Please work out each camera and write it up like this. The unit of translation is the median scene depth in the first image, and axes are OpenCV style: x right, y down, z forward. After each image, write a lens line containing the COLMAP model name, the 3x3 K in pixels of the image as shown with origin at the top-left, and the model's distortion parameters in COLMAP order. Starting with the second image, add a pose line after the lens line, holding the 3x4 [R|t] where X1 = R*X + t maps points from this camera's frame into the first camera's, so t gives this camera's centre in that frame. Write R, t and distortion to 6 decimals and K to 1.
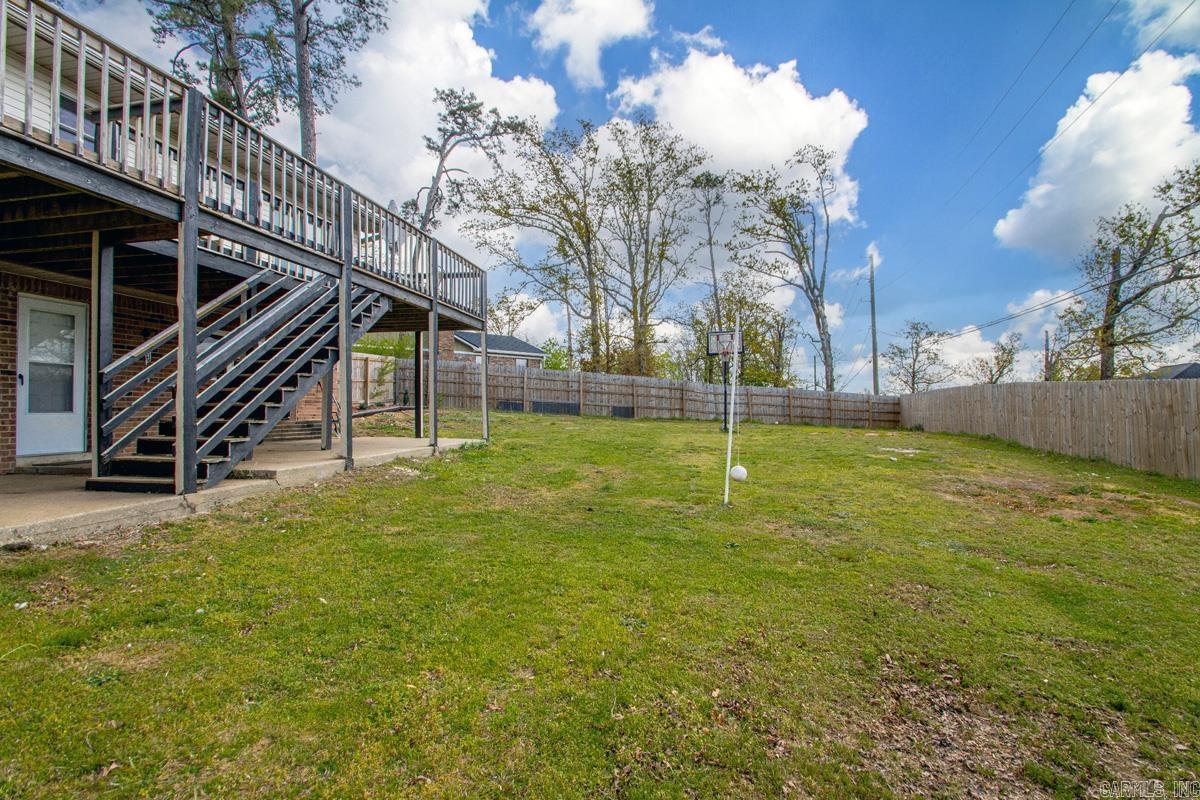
lens RADIAL K [[559.3, 0, 601.7], [0, 559.3, 392.4], [0, 0, 1]] dist [-0.017282, 0.000733]
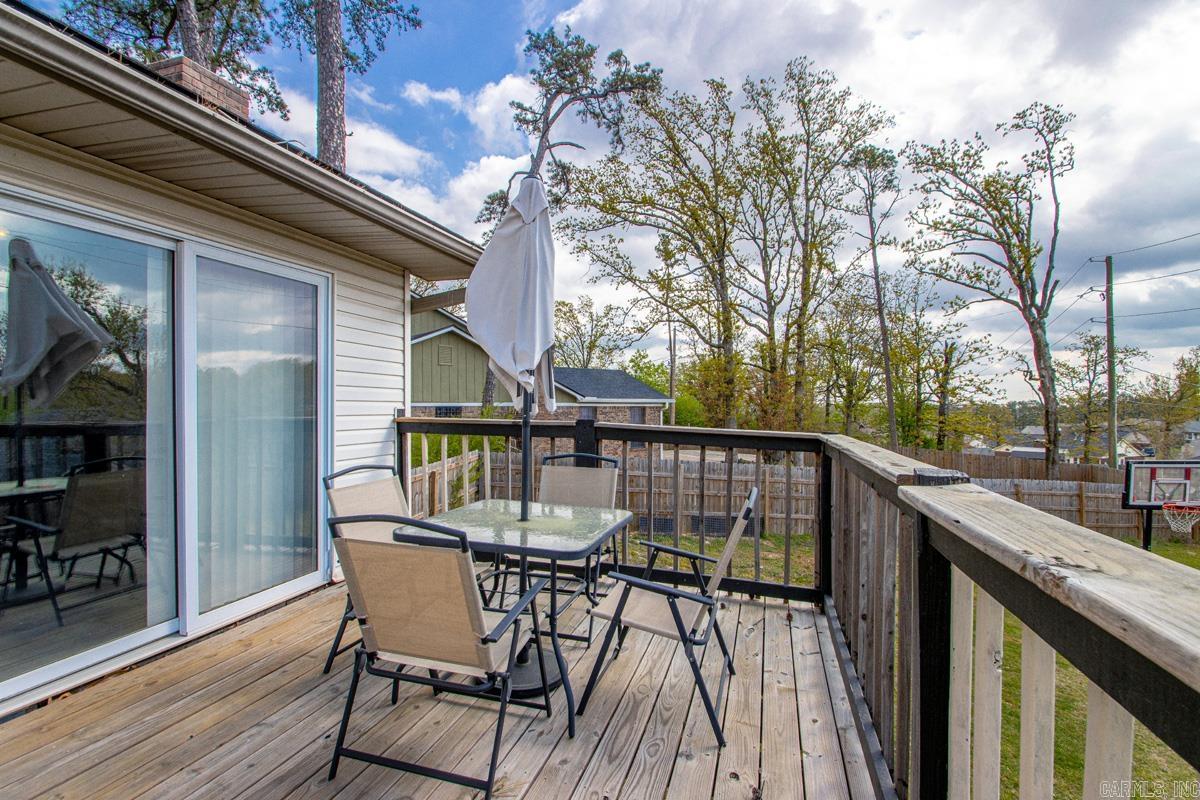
lens RADIAL K [[540.2, 0, 593.7], [0, 540.2, 408.3], [0, 0, 1]] dist [-0.000420, -0.015044]
pose [[0.992498, 0.020284, -0.120570, -0.099224], [-0.014330, 0.998644, 0.050047, -0.081321], [0.121422, -0.047944, 0.991442, 0.241998]]
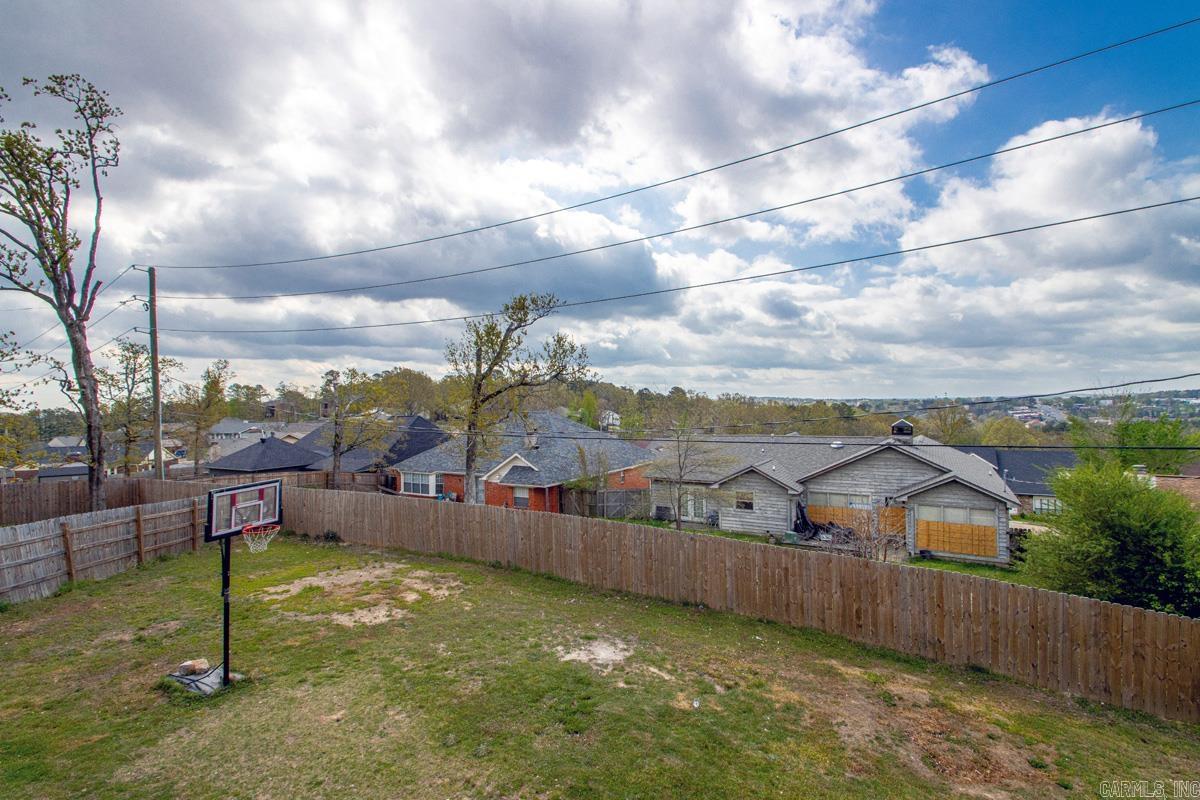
lens RADIAL K [[559.3, 0, 601.7], [0, 559.3, 392.4], [0, 0, 1]] dist [-0.017282, 0.000733]
pose [[0.226581, 0.023876, 0.973700, -0.084964], [-0.019047, 0.999617, -0.020079, -0.088648], [-0.973806, -0.013997, 0.226949, 0.284234]]
